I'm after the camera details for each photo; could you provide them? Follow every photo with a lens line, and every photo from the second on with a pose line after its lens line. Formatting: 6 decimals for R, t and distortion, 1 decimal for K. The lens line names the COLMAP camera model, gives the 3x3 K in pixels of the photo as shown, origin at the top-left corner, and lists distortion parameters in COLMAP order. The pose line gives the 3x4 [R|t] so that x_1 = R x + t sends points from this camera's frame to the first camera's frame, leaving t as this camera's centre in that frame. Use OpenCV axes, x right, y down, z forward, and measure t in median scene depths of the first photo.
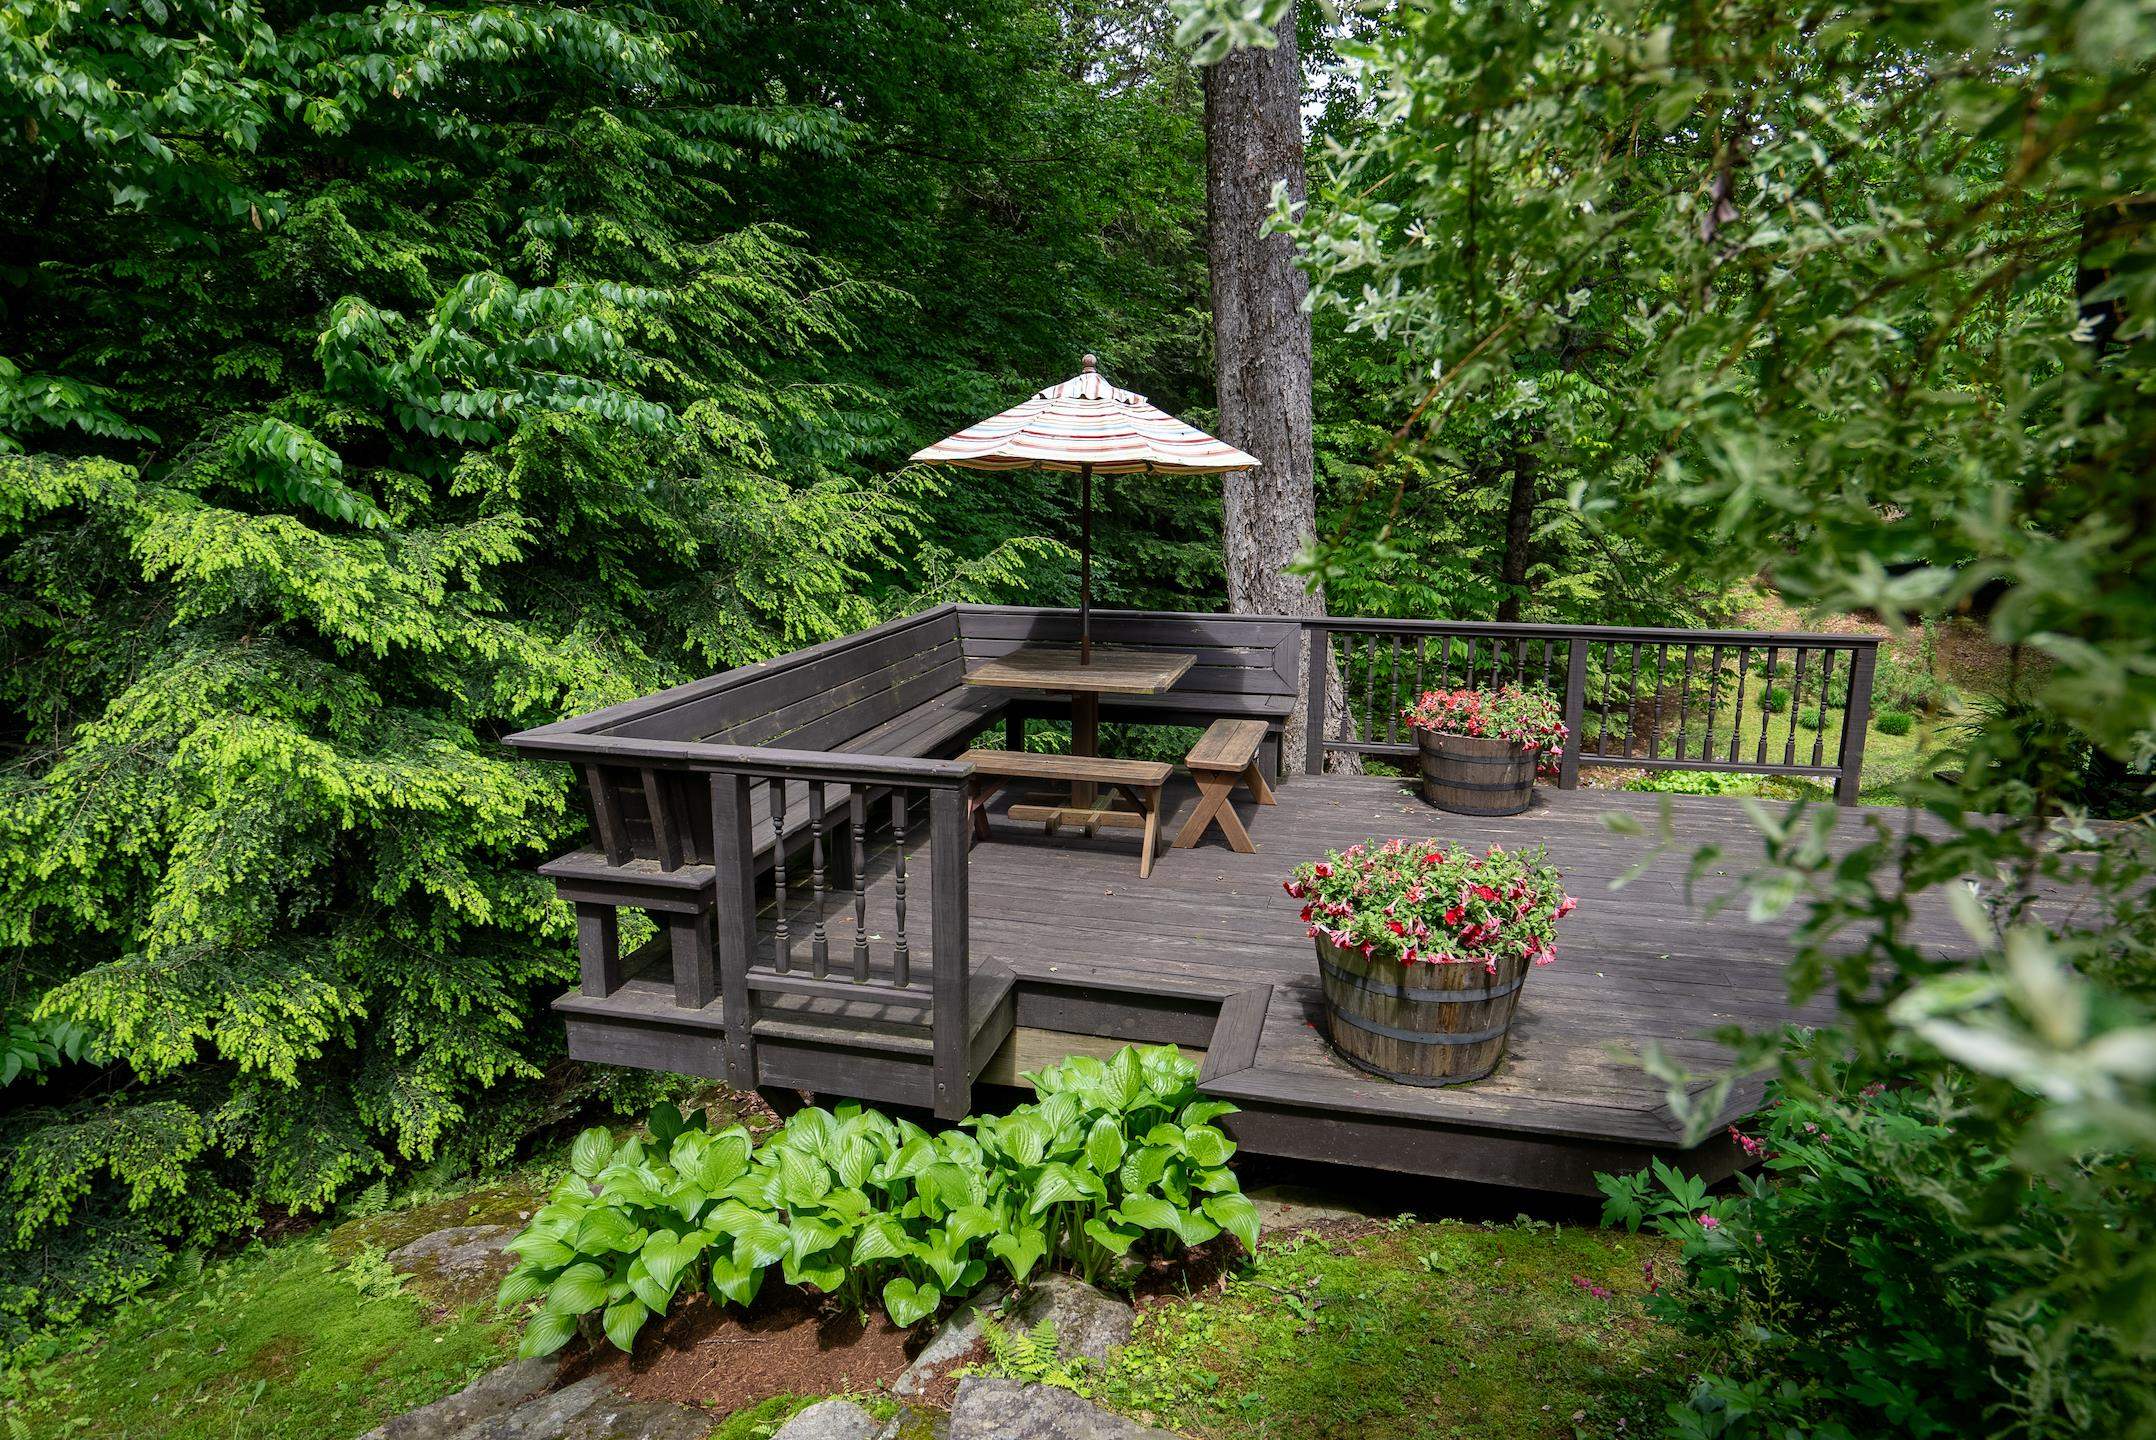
lens RADIAL K [[1261.8, 0, 1078.0], [0, 1261.8, 720.0], [0, 0, 1]] dist [-0.000986, -0.000331]
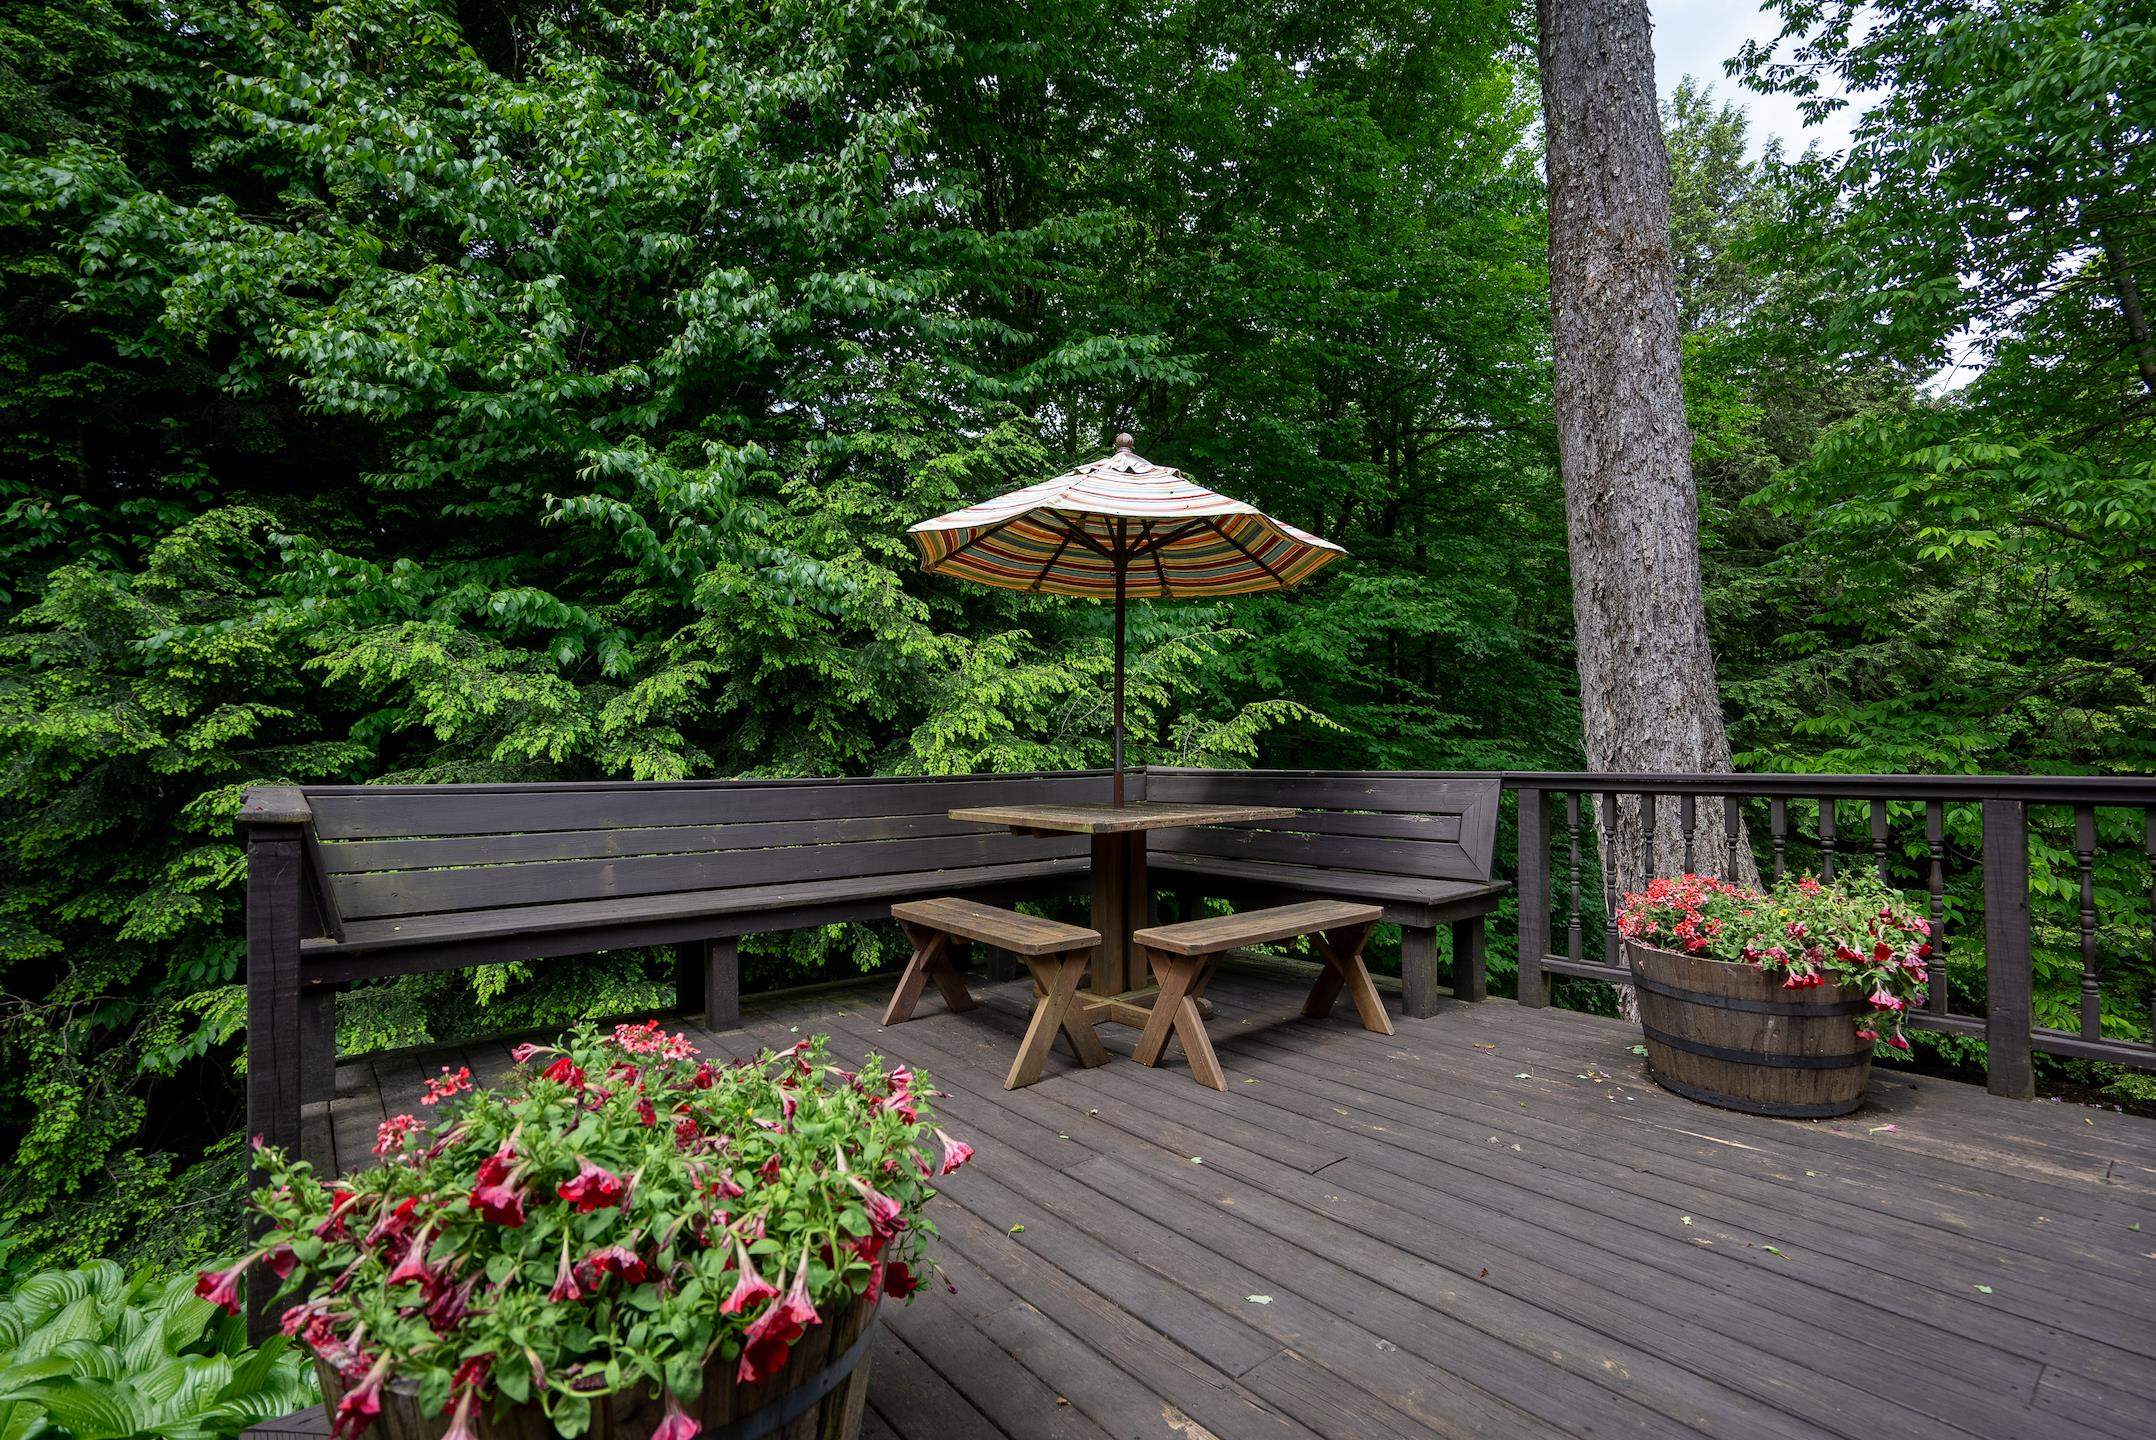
lens RADIAL K [[994.0, 0, 1072.5], [0, 994.0, 731.3], [0, 0, 1]] dist [-0.052169, 0.019368]
pose [[0.795199, -0.022283, -0.605939, 0.353998], [-0.111257, 0.976996, -0.181935, 0.025123], [0.596054, 0.212090, 0.774427, 0.483720]]
